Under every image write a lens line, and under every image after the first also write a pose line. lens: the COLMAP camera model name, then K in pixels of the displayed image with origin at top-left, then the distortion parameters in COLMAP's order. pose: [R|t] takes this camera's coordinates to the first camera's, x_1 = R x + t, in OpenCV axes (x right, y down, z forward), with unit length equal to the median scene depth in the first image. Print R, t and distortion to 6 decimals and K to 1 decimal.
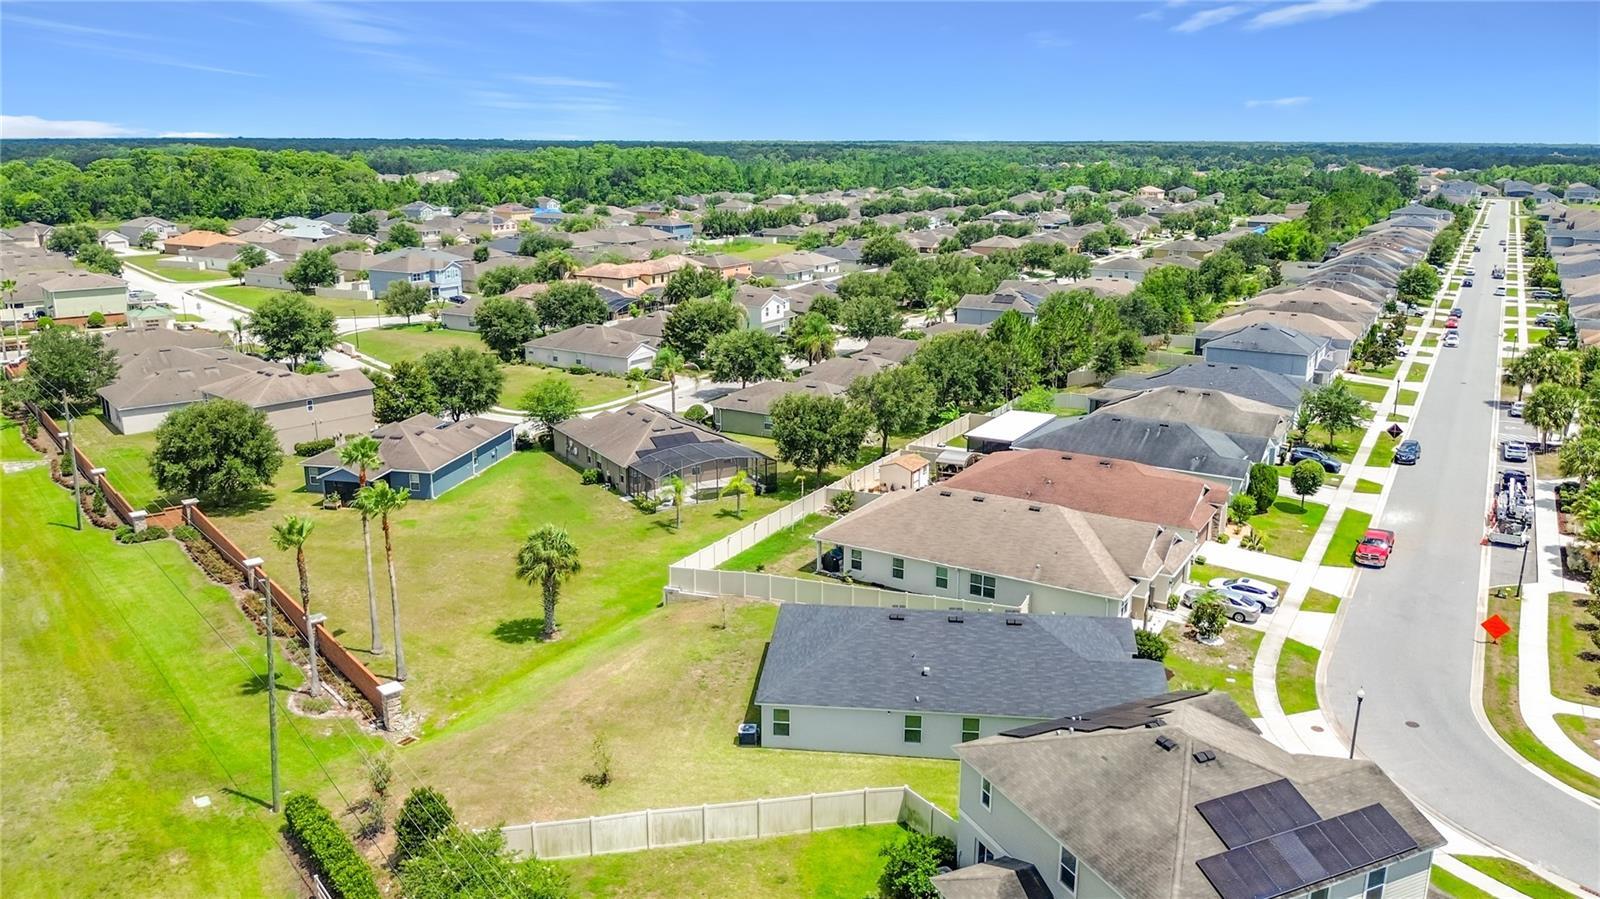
lens RADIAL K [[1161.3, 0, 796.3], [0, 1161.3, 481.8], [0, 0, 1]] dist [0.050800, -0.080420]
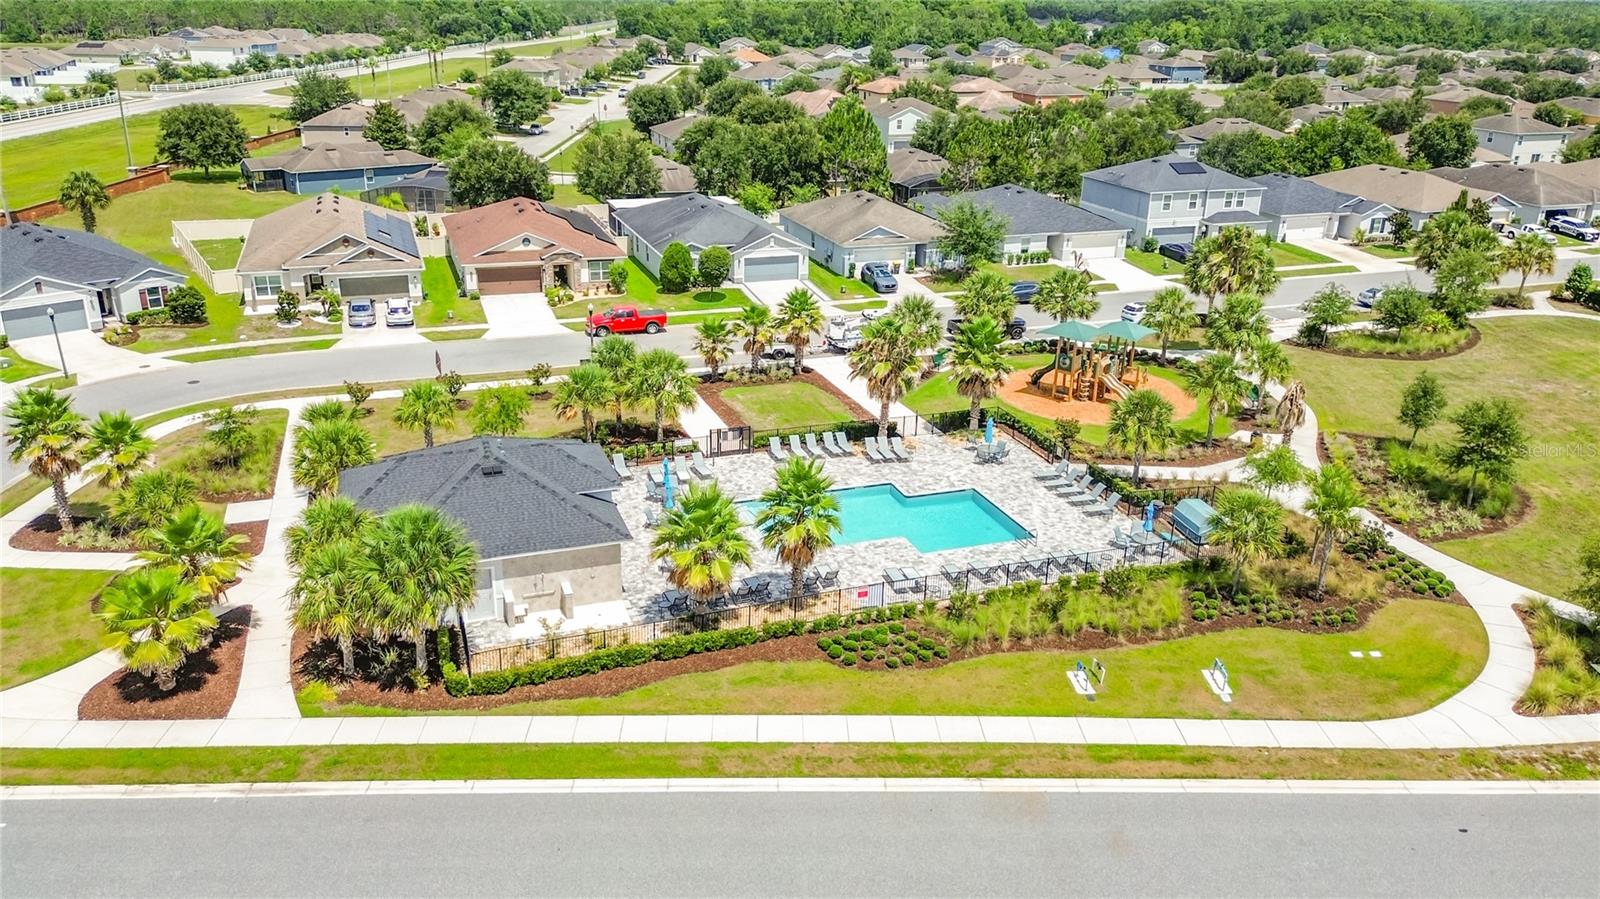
lens RADIAL K [[1183.3, 0, 794.1], [0, 1183.3, 447.8], [0, 0, 1]] dist [0.064356, -0.064136]
pose [[0.767403, 0.241000, -0.594148, 0.677541], [-0.196269, 0.970483, 0.140149, -0.004332], [0.610386, 0.009062, 0.792052, 0.172311]]
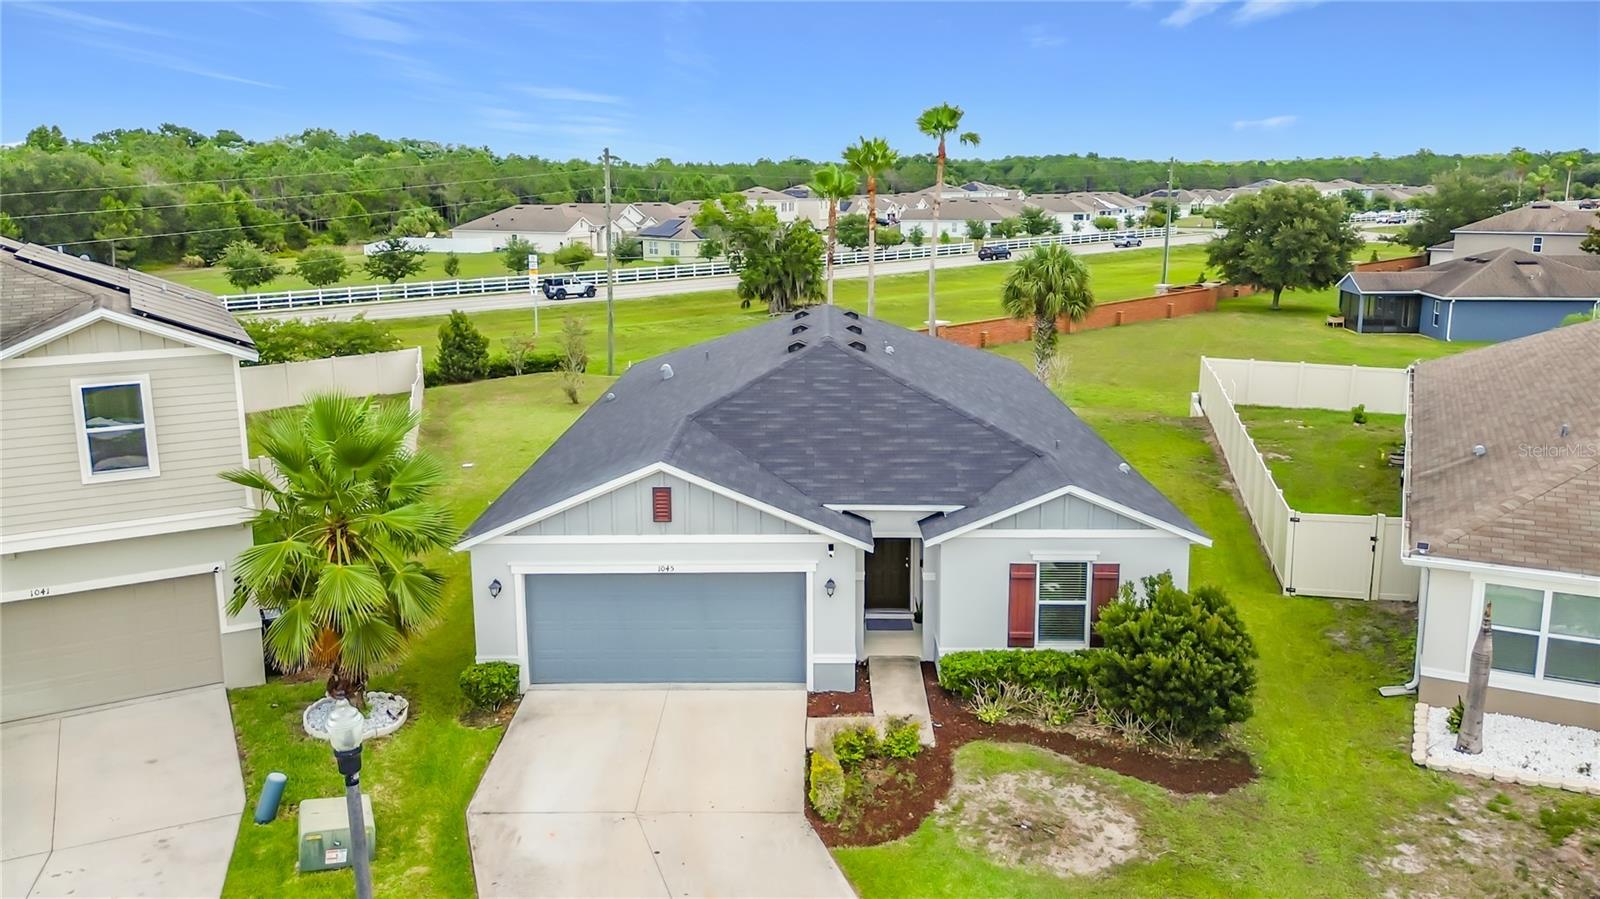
lens RADIAL K [[1198.4, 0, 800.3], [0, 1198.4, 419.1], [0, 0, 1]] dist [0.054659, -0.062415]
pose [[0.071730, 0.193814, -0.978412, 0.243304], [-0.272724, 0.947369, 0.167671, 0.028501], [0.959415, 0.254810, 0.120812, 0.374498]]
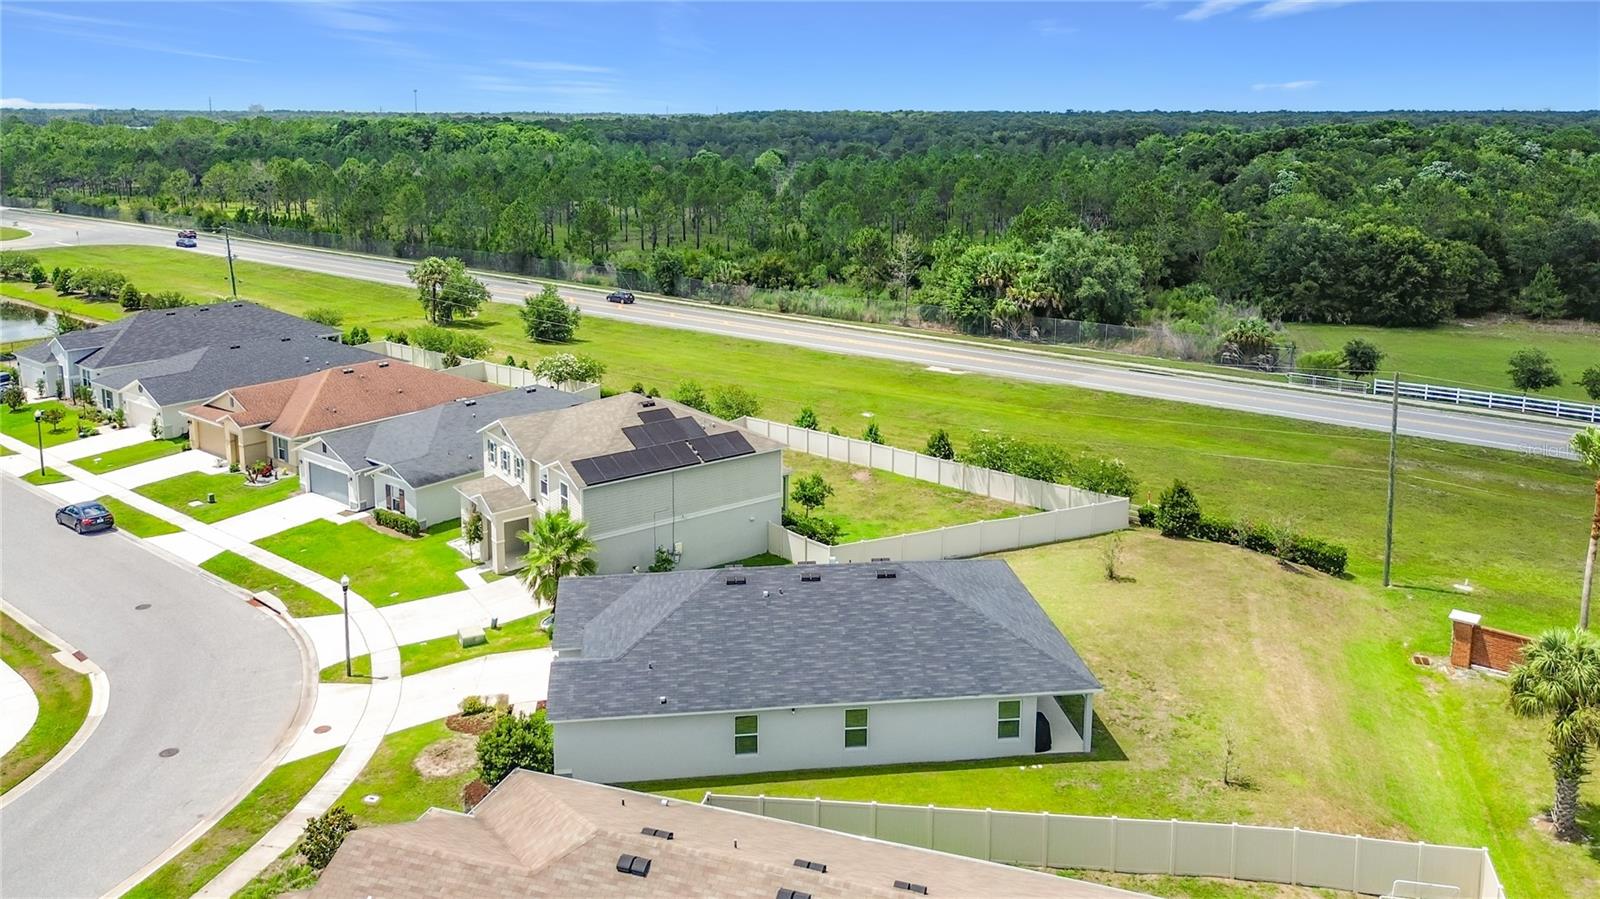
lens RADIAL K [[1161.6, 0, 801.6], [0, 1161.6, 406.6], [0, 0, 1]] dist [0.097931, -0.098702]
pose [[-0.978853, 0.045849, -0.199359, 0.114684], [-0.060506, 0.866061, 0.496264, -0.140876], [0.195410, 0.497832, -0.844972, 0.631061]]
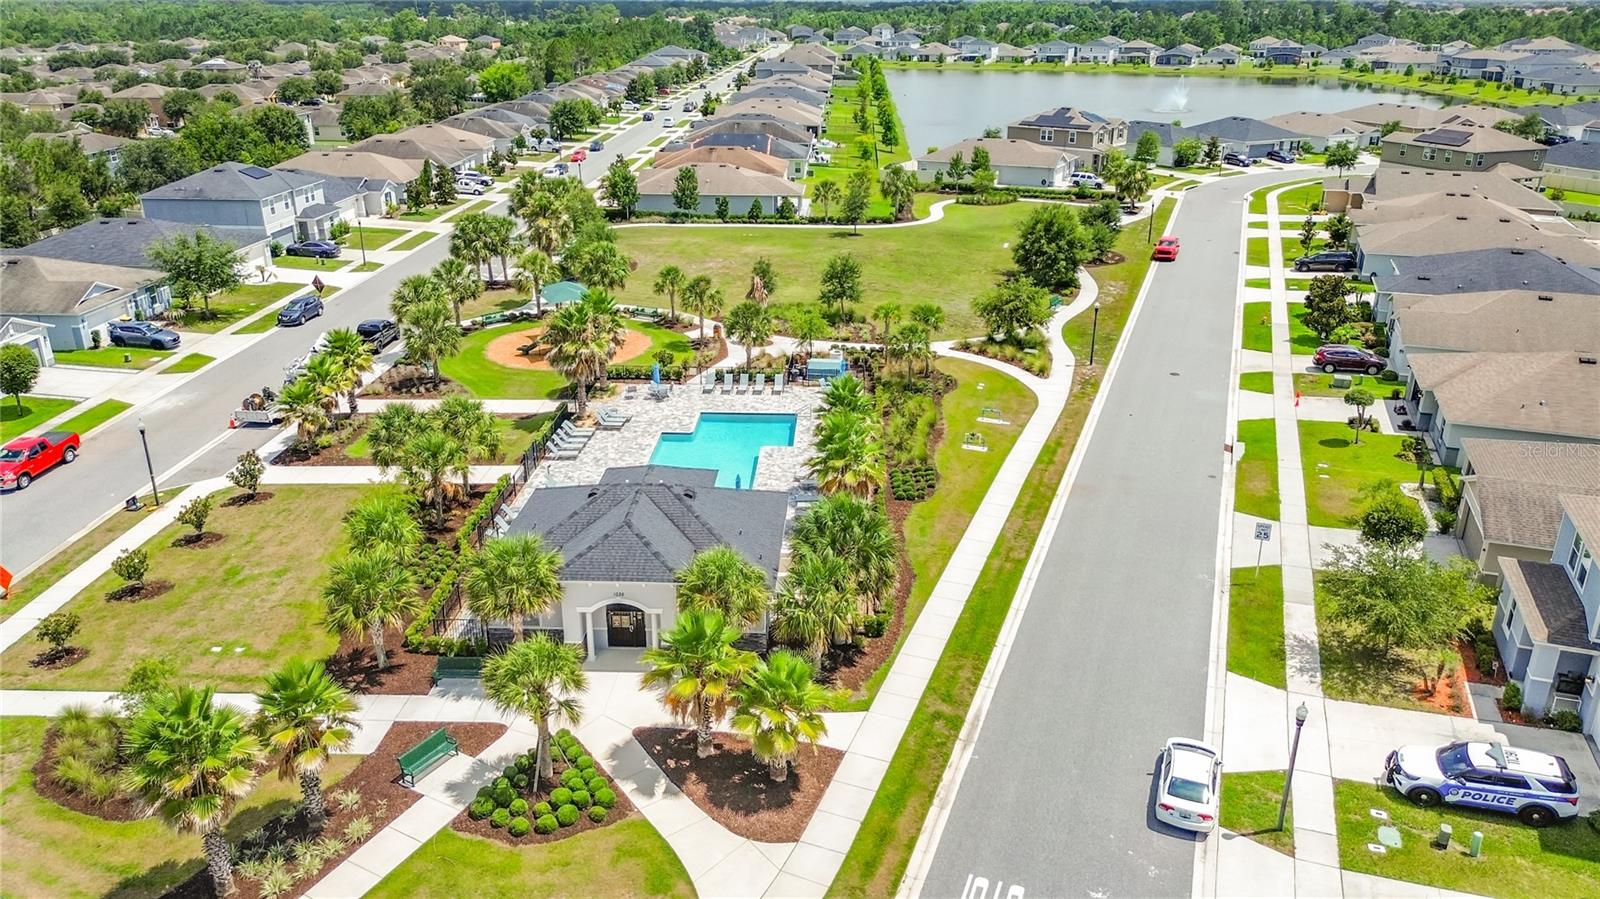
lens RADIAL K [[1141.2, 0, 803.1], [0, 1141.2, 451.2], [0, 0, 1]] dist [0.077965, -0.097142]
pose [[0.882200, -0.175355, 0.437005, 0.337660], [0.135907, 0.983398, 0.120244, 0.016465], [-0.450835, -0.046687, 0.891385, 0.086043]]
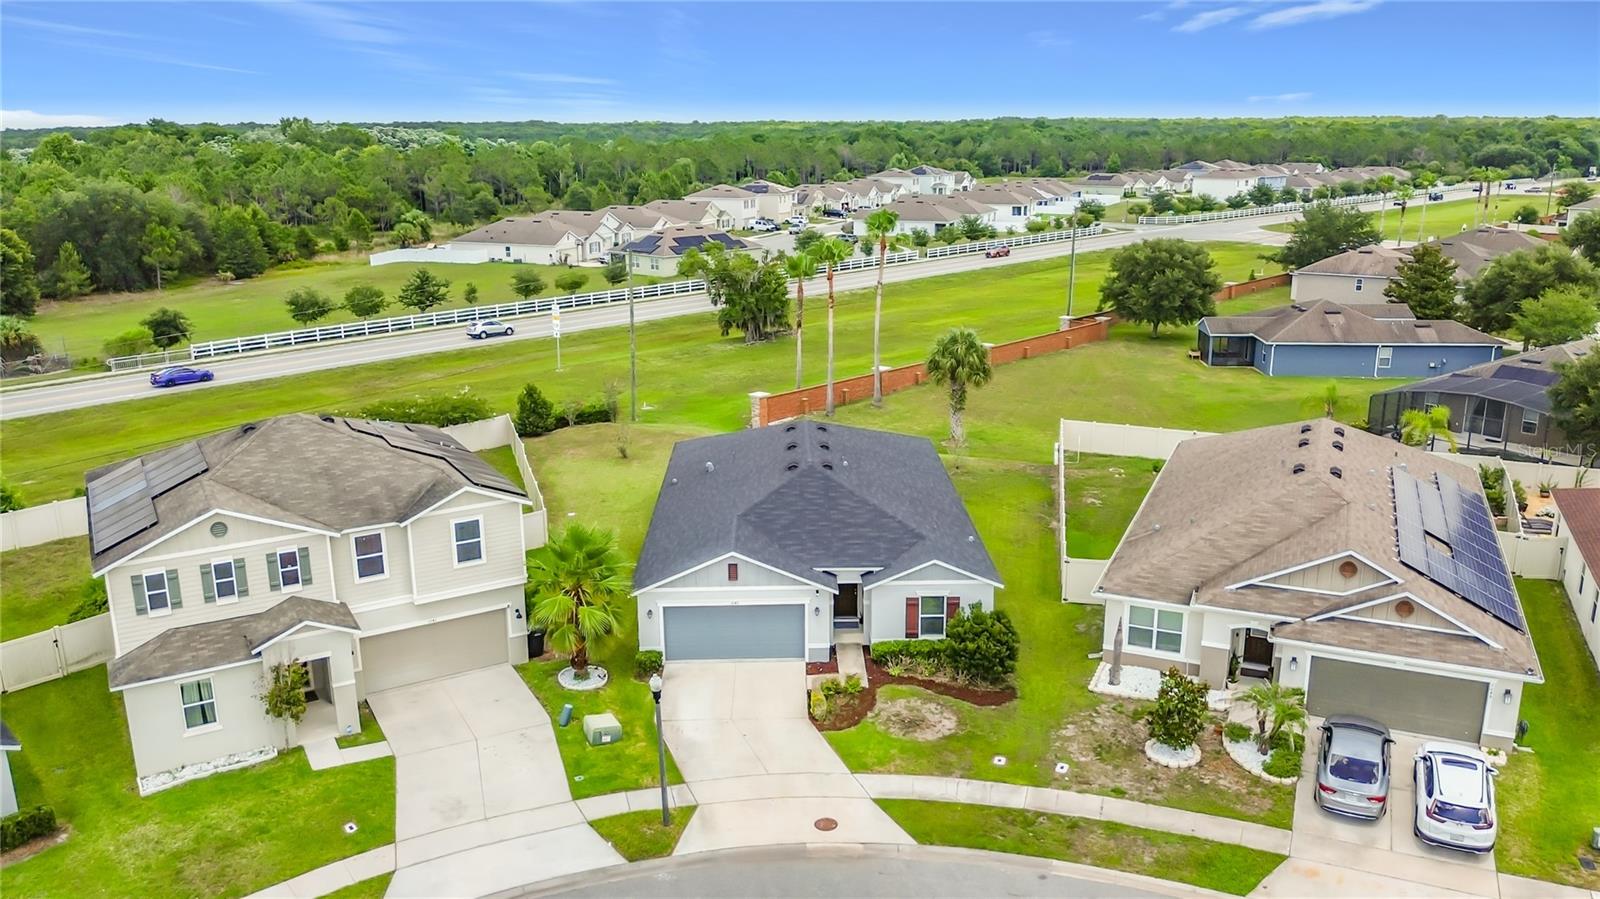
lens RADIAL K [[1194.9, 0, 800.4], [0, 1194.9, 455.0], [0, 0, 1]] dist [0.021341, -0.071247]
pose [[0.110222, 0.259376, -0.959466, 0.361778], [-0.270259, 0.936796, 0.222201, -0.022632], [0.956458, 0.234813, 0.173354, 0.341047]]
